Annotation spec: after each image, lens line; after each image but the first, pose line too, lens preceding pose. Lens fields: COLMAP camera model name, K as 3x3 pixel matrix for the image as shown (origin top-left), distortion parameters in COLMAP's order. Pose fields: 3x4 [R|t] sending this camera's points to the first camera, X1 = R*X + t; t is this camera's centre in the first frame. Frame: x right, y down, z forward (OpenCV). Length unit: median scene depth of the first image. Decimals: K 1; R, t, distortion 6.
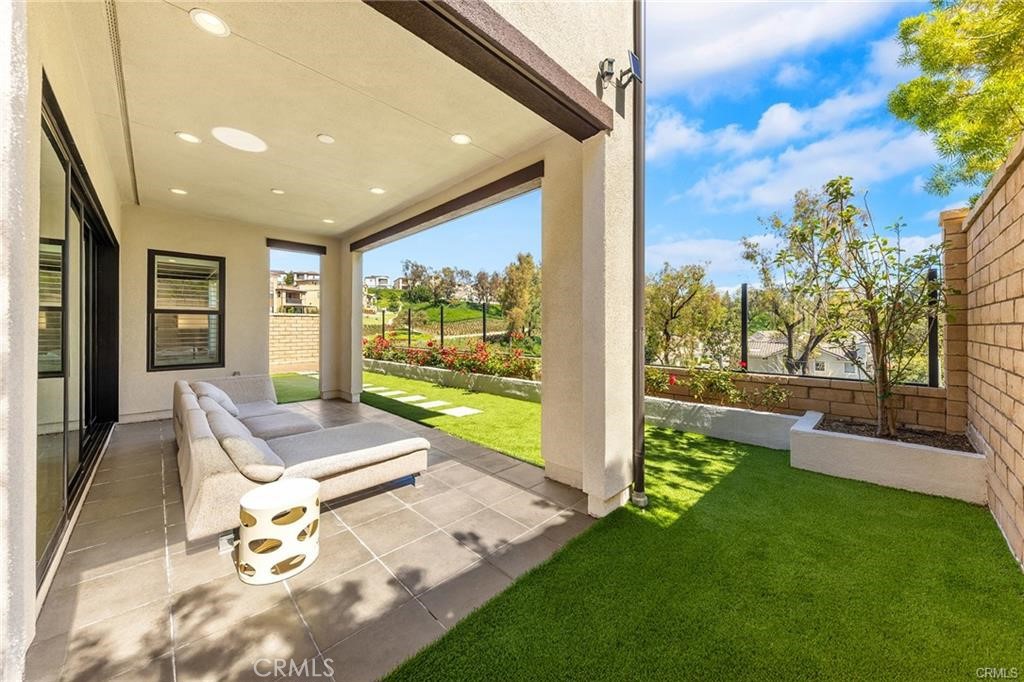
lens RADIAL K [[348.9, 0, 499.3], [0, 348.9, 328.3], [0, 0, 1]] dist [0.011018, -0.003170]
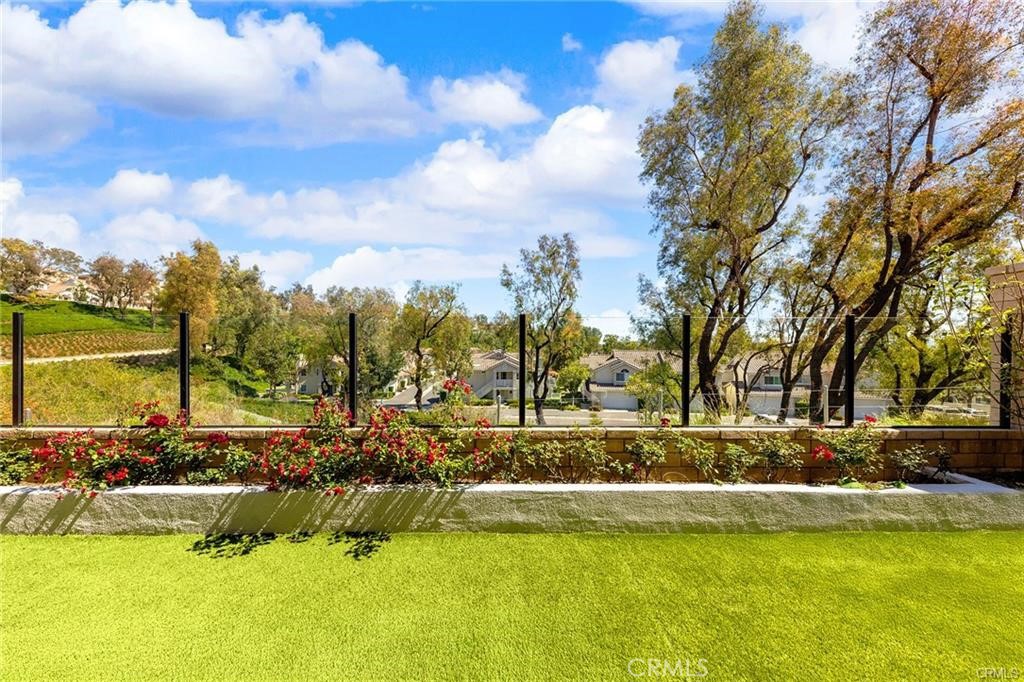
lens RADIAL K [[348.9, 0, 497.7], [0, 348.9, 349.6], [0, 0, 1]] dist [0.011018, -0.003170]
pose [[0.698409, -0.010308, 0.715625, -0.114117], [-0.000698, 0.999886, 0.015084, -0.016160], [-0.715698, -0.011035, 0.698322, 0.277855]]
